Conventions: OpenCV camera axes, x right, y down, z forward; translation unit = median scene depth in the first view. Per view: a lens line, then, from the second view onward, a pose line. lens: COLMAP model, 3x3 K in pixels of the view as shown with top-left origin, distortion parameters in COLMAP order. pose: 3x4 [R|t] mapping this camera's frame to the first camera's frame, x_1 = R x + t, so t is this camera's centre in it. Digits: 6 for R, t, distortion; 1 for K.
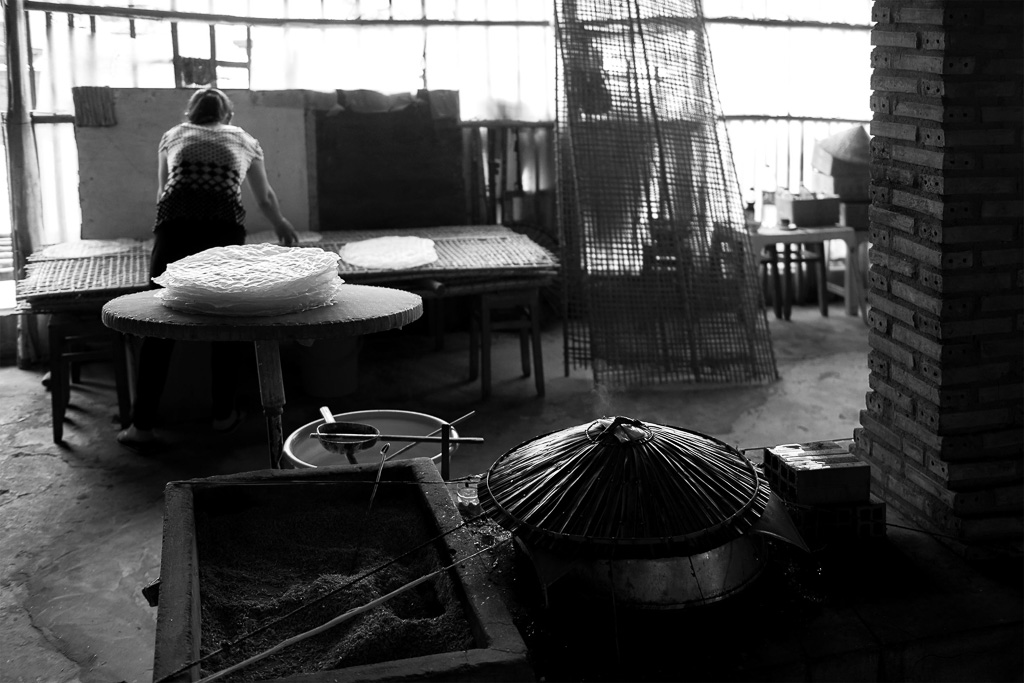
lens RADIAL K [[1064.6, 0, 513.2], [0, 1064.6, 369.3], [0, 0, 1]] dist [-0.042701, -0.013245]
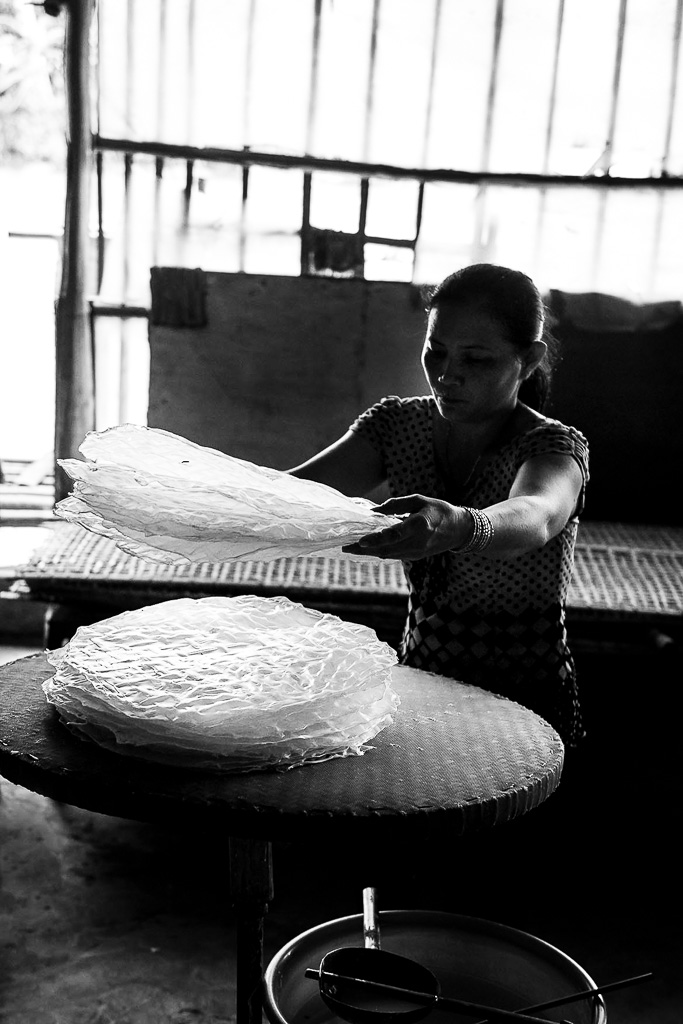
lens RADIAL K [[1064.6, 0, 404.1], [0, 1064.6, 539.2], [0, 0, 1]] dist [-0.042701, -0.013245]
pose [[0.910669, 0.149396, -0.385179, 0.020687], [-0.144624, 0.988615, 0.041515, -0.159746], [0.386996, 0.017900, 0.921908, 0.477205]]
